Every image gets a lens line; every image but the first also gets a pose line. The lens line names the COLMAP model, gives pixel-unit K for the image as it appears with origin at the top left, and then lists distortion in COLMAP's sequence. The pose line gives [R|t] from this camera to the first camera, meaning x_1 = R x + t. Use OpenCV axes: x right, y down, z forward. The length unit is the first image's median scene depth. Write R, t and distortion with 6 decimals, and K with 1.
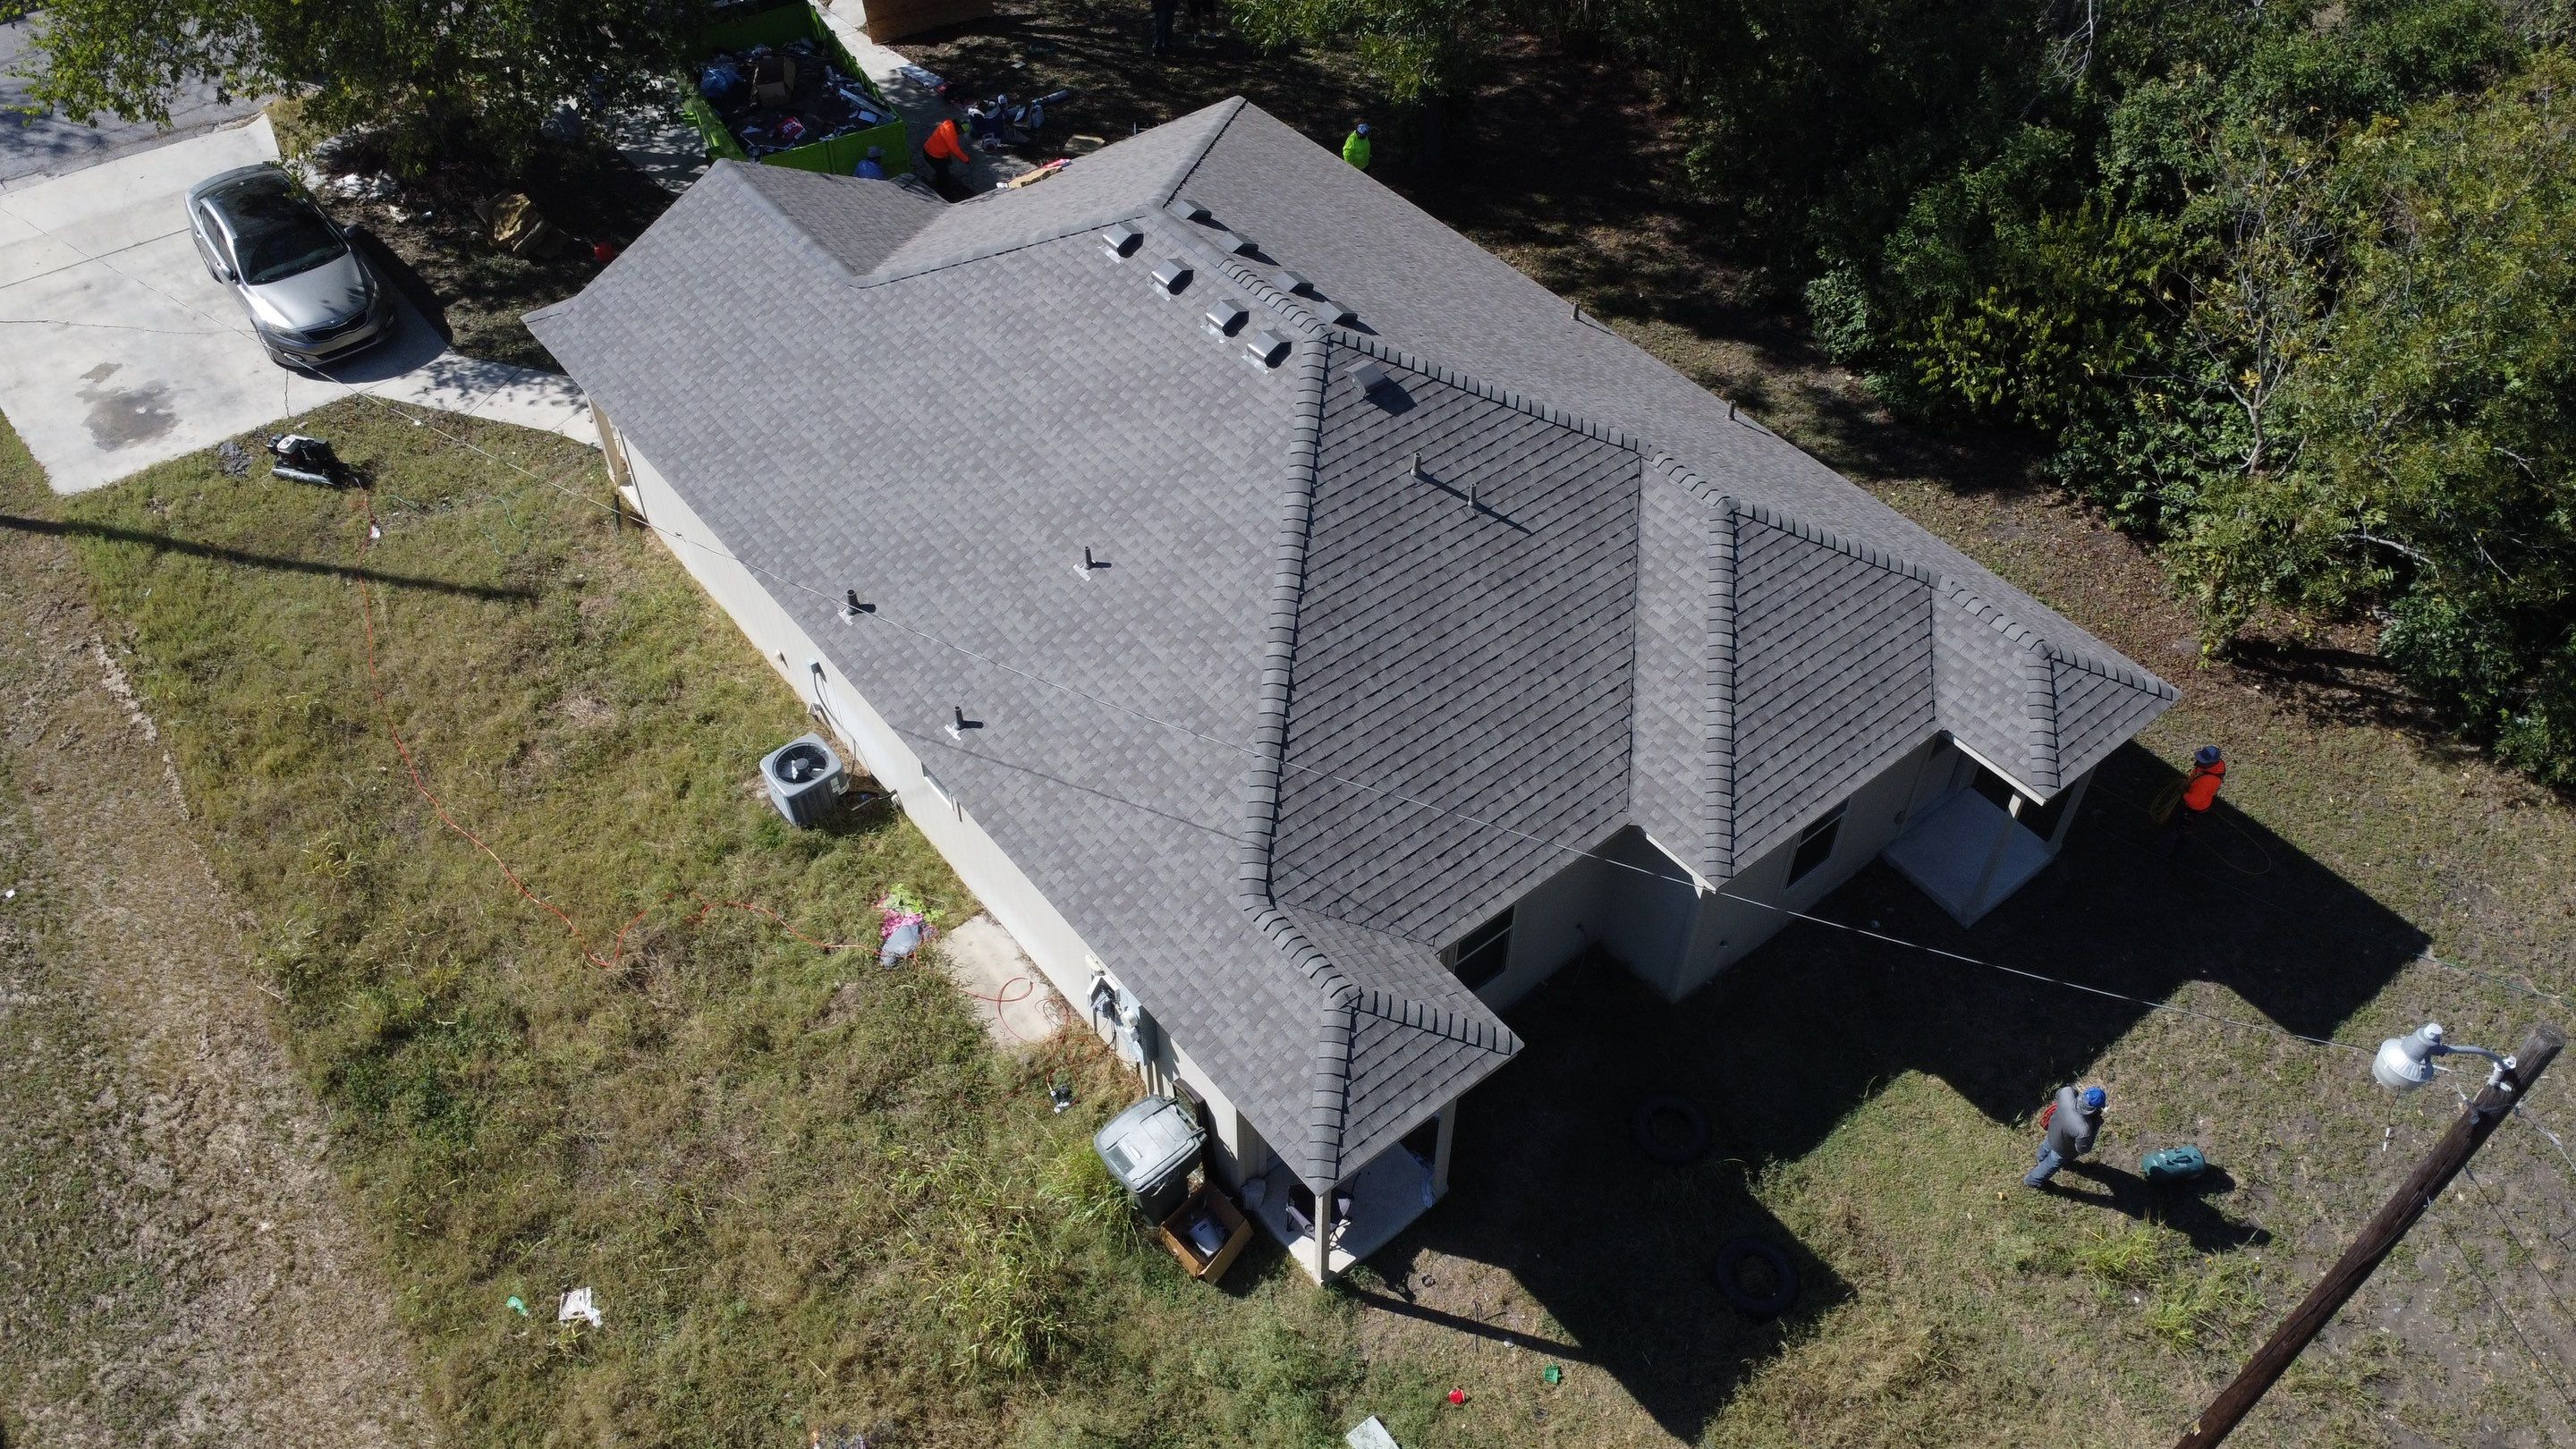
lens RADIAL K [[1918.3, 0, 1288.3], [0, 1918.3, 706.8], [0, 0, 1]] dist [-0.001333, 0.002658]
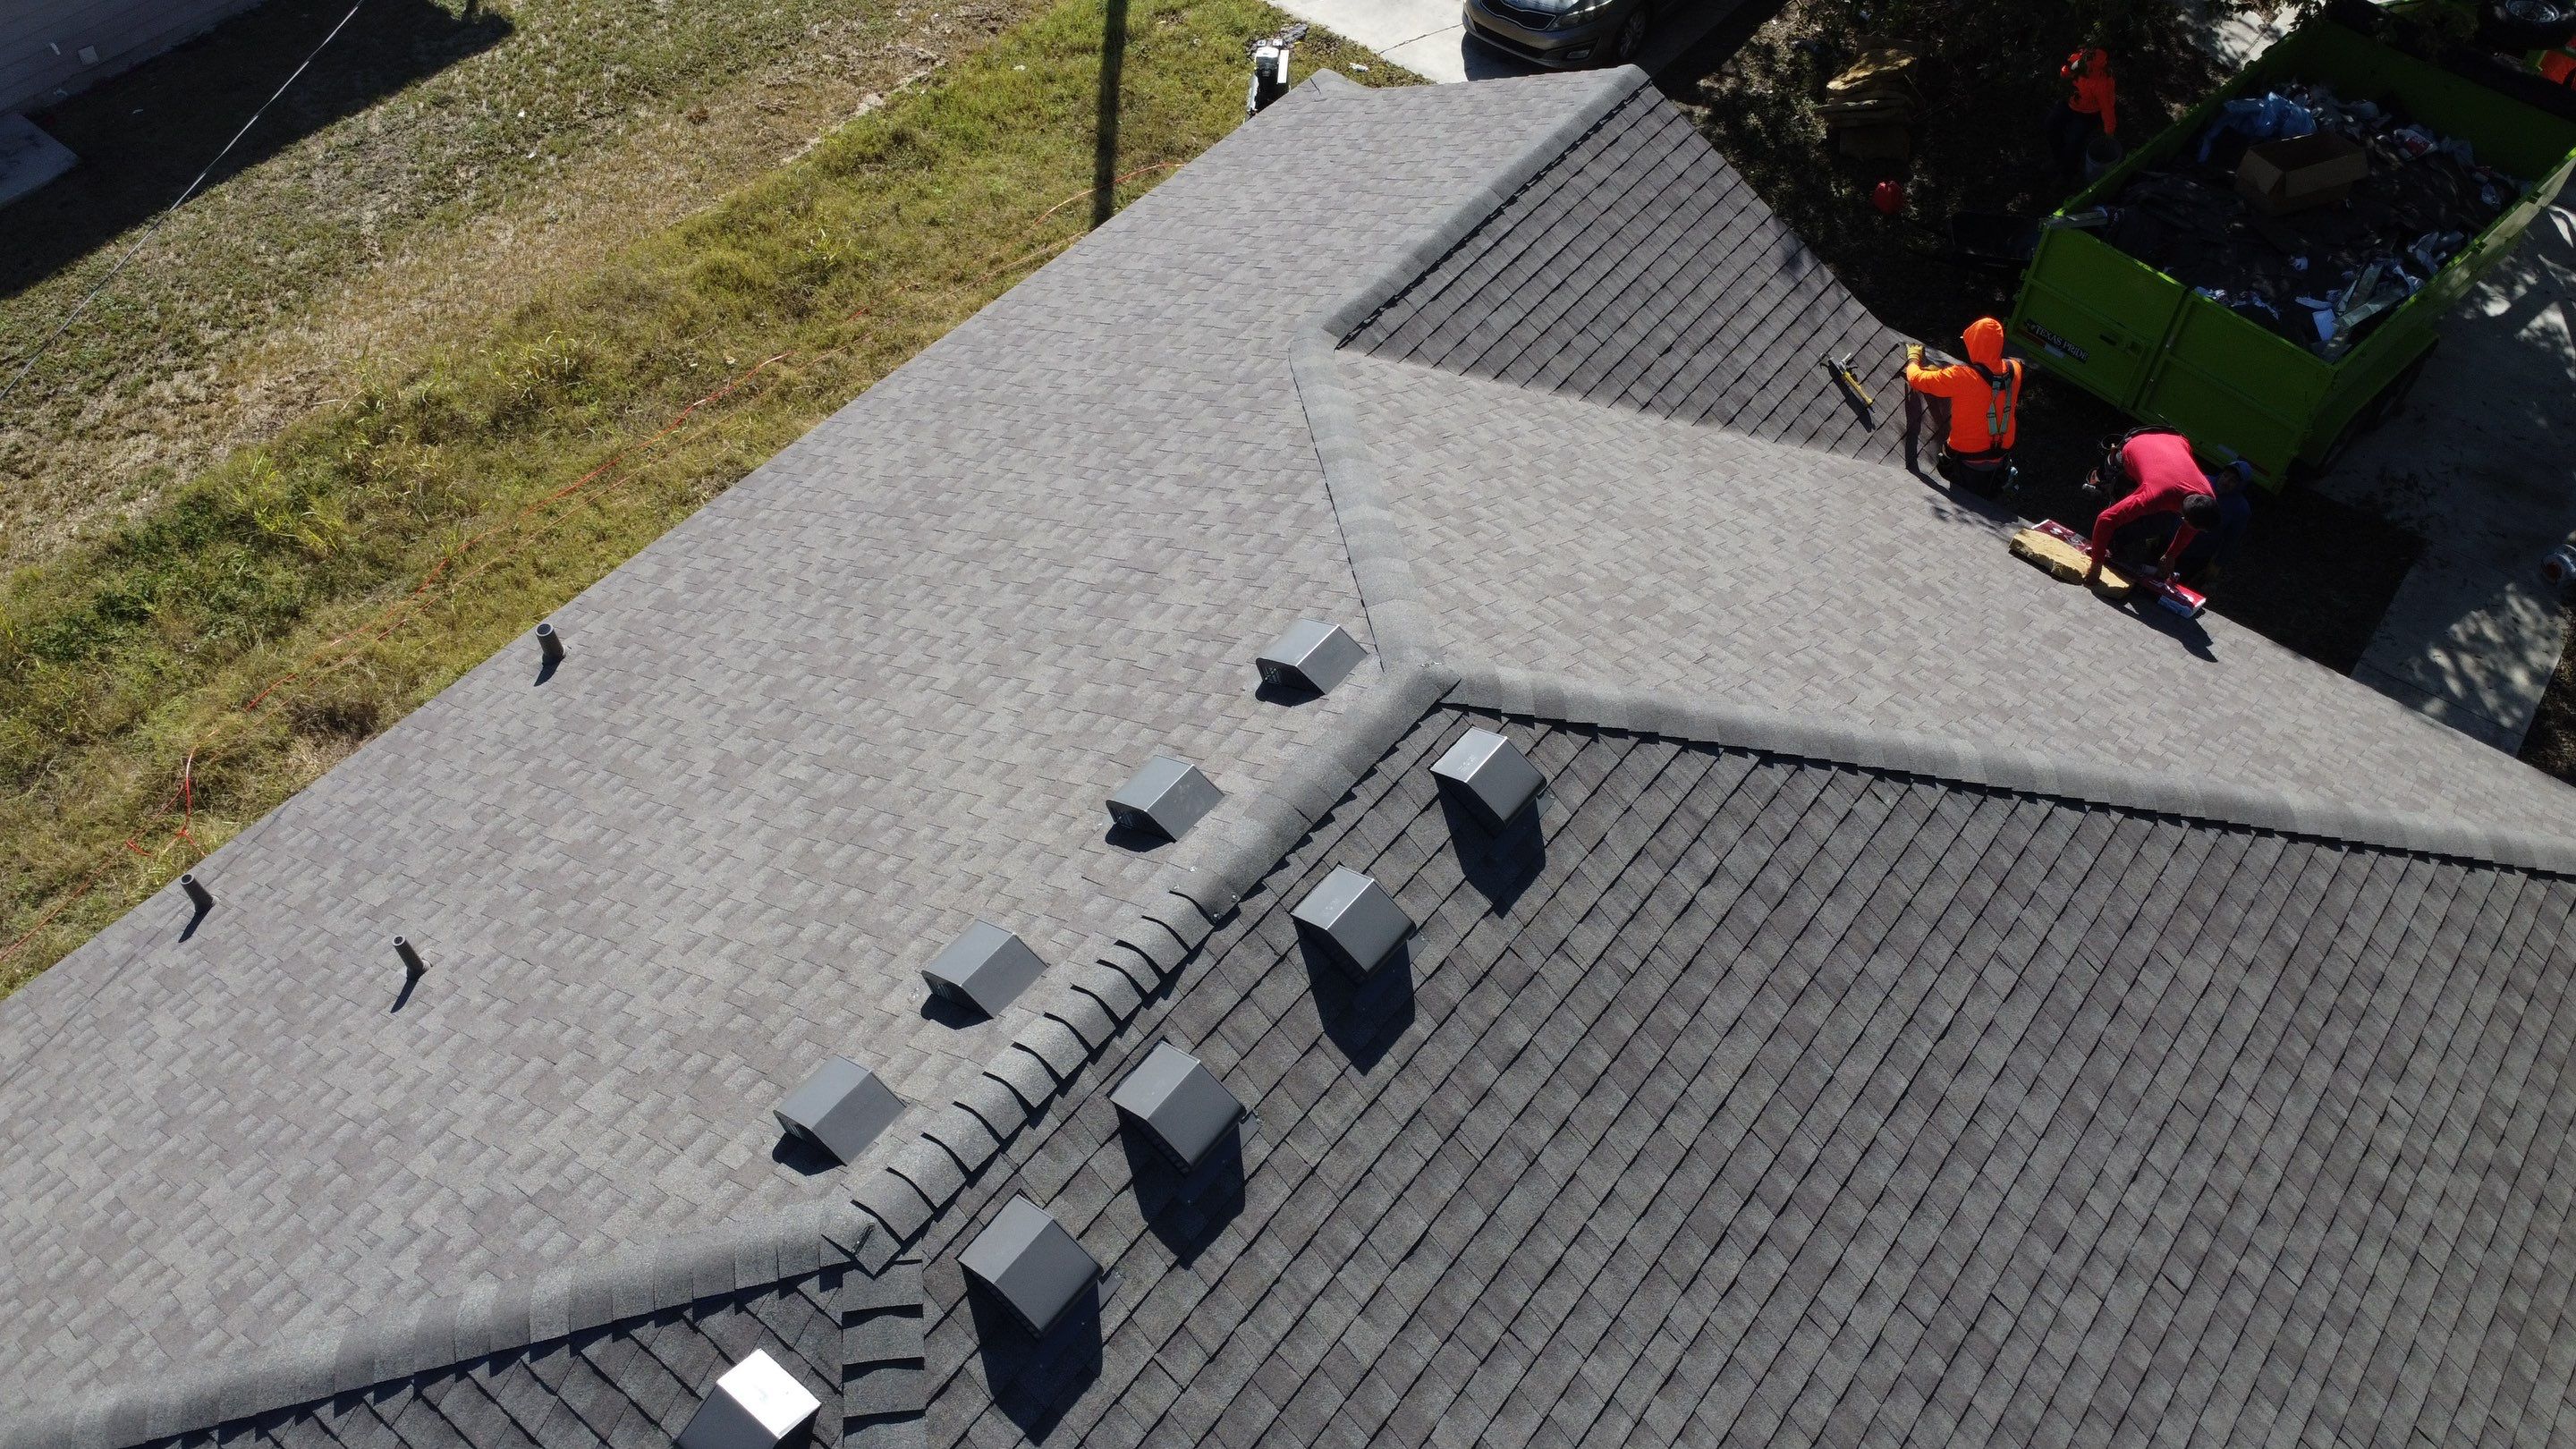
lens RADIAL K [[1918.3, 0, 1288.3], [0, 1918.3, 706.8], [0, 0, 1]] dist [-0.001333, 0.002658]
pose [[0.221348, 0.755536, -0.616579, 0.160487], [-0.710300, 0.558126, 0.428917, -0.429773], [0.668191, 0.343017, 0.660197, 0.823337]]
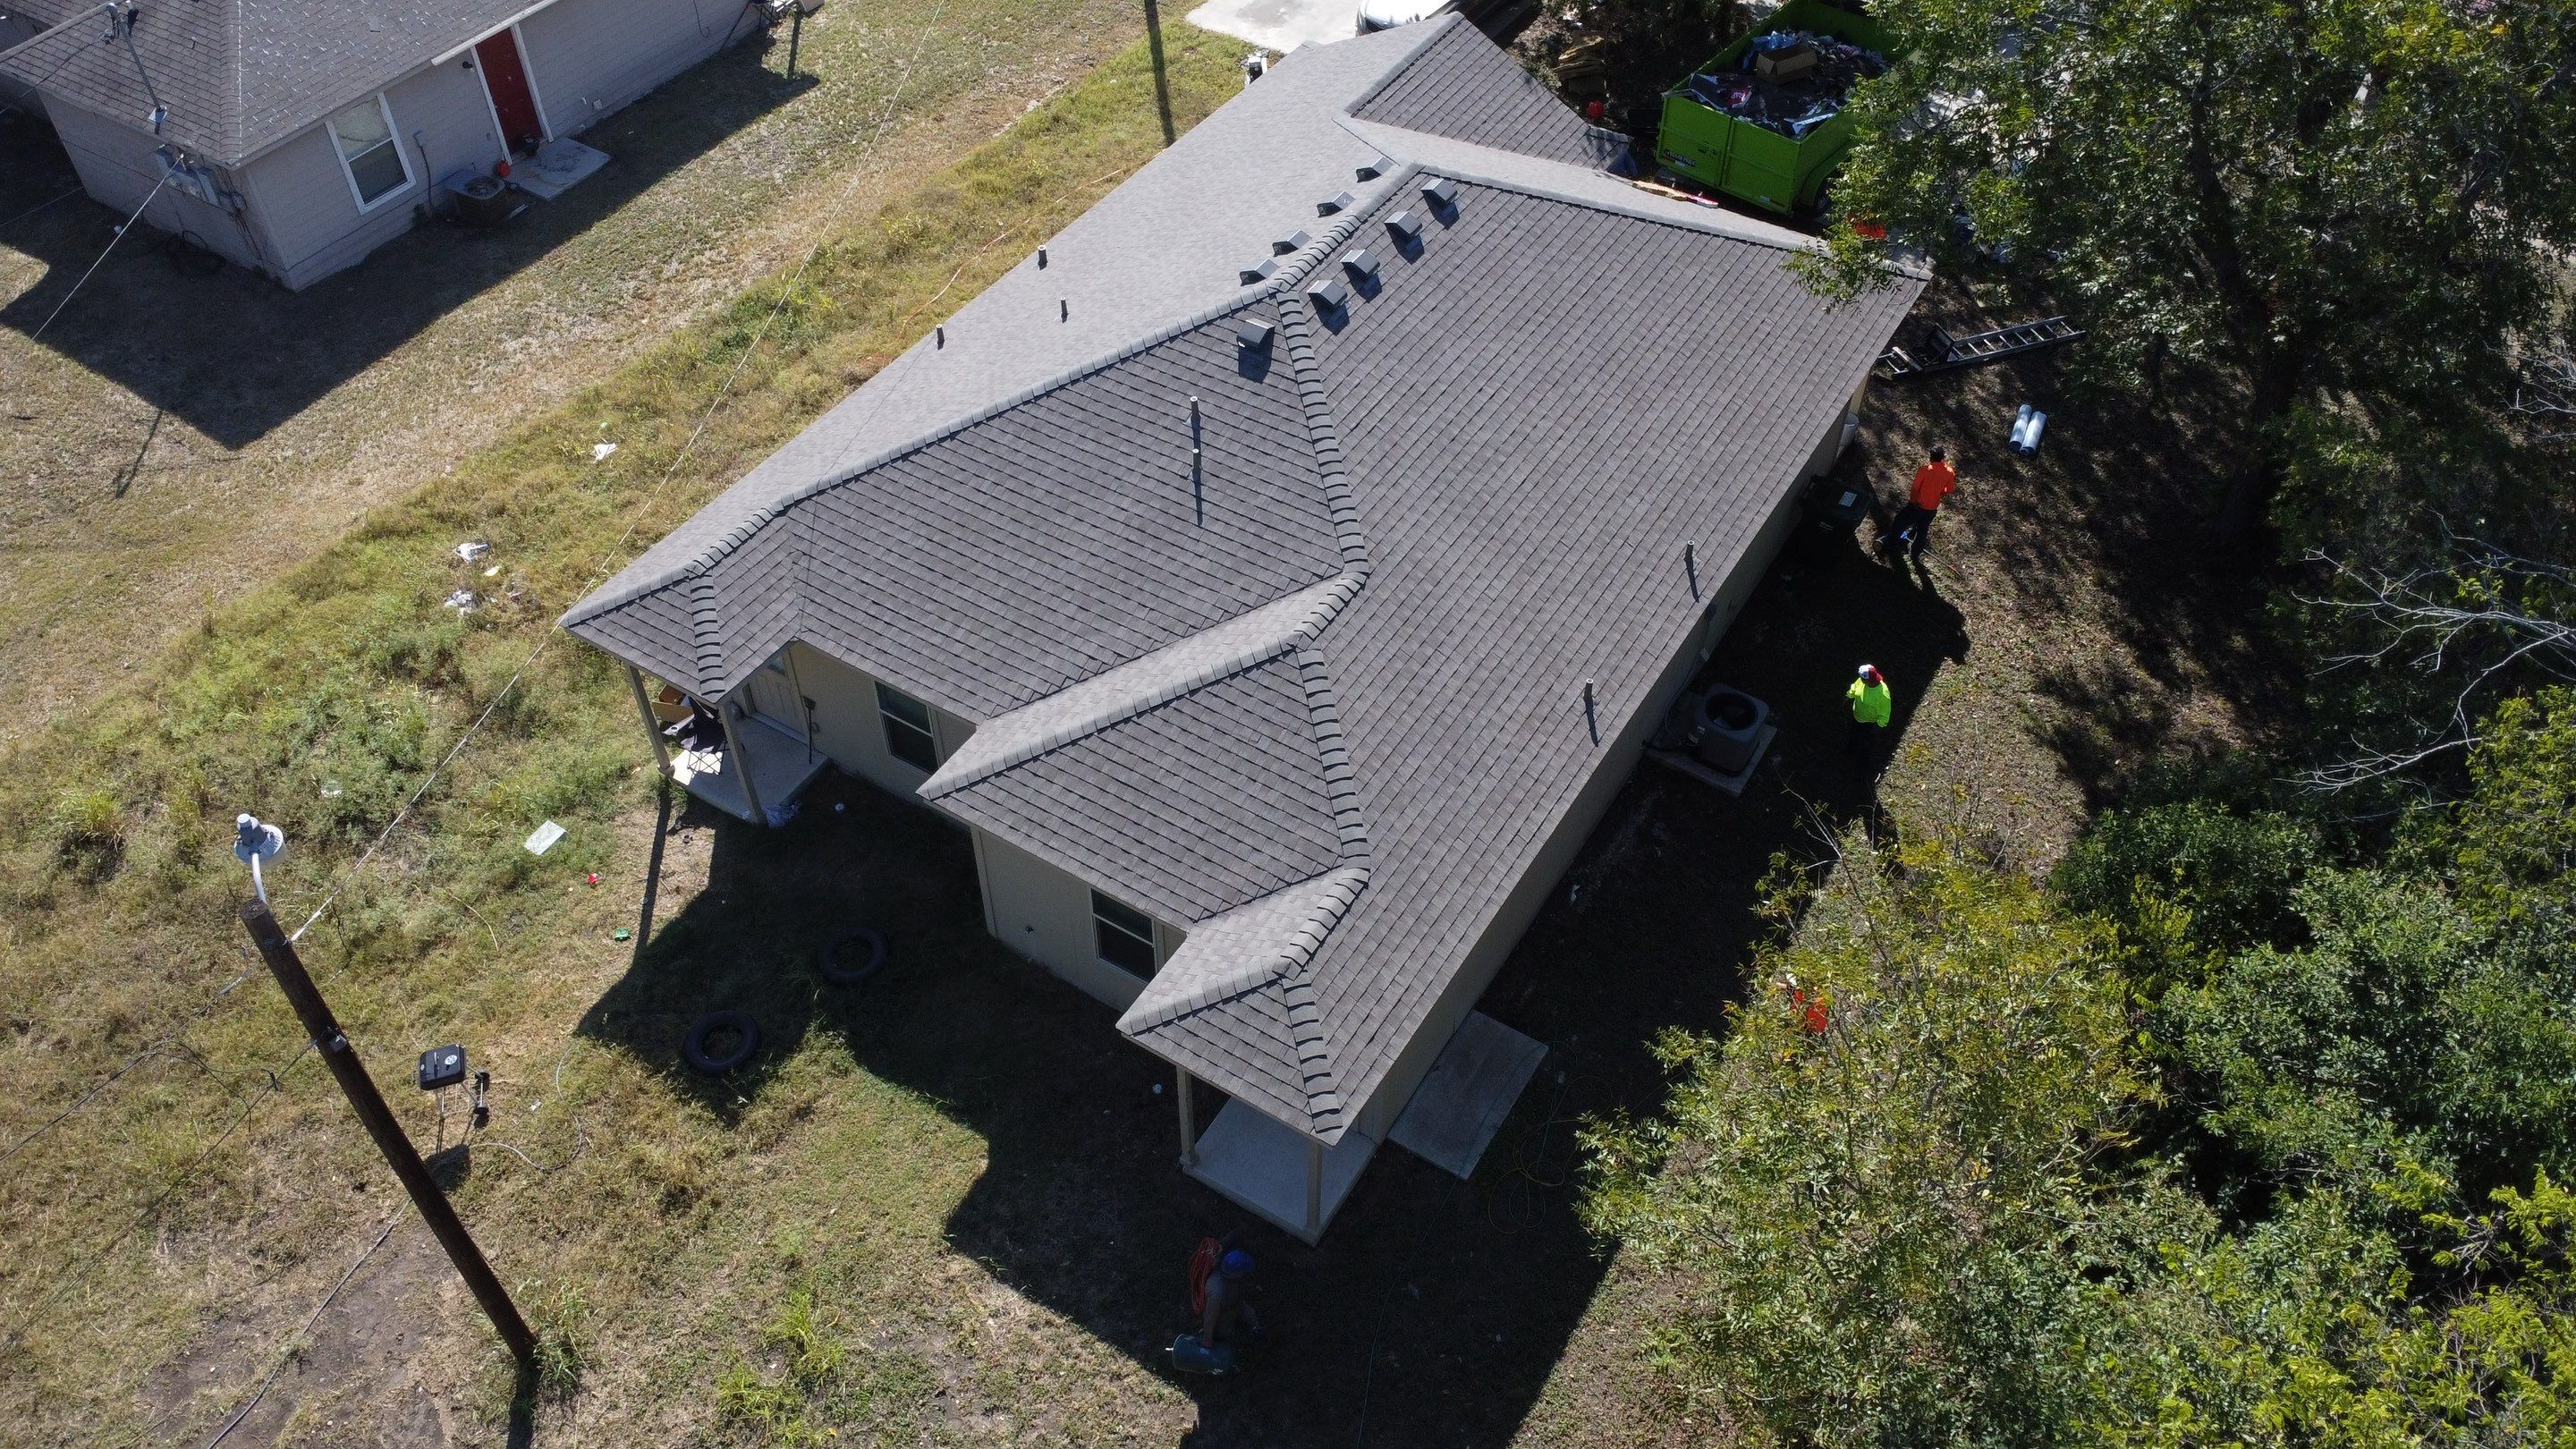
lens RADIAL K [[1918.3, 0, 1288.3], [0, 1918.3, 706.8], [0, 0, 1]] dist [-0.001333, 0.002658]
pose [[0.333395, 0.676398, -0.656760, 0.898892], [-0.678376, 0.655872, 0.331116, -0.405575], [0.654716, 0.335138, 0.677517, 0.356744]]
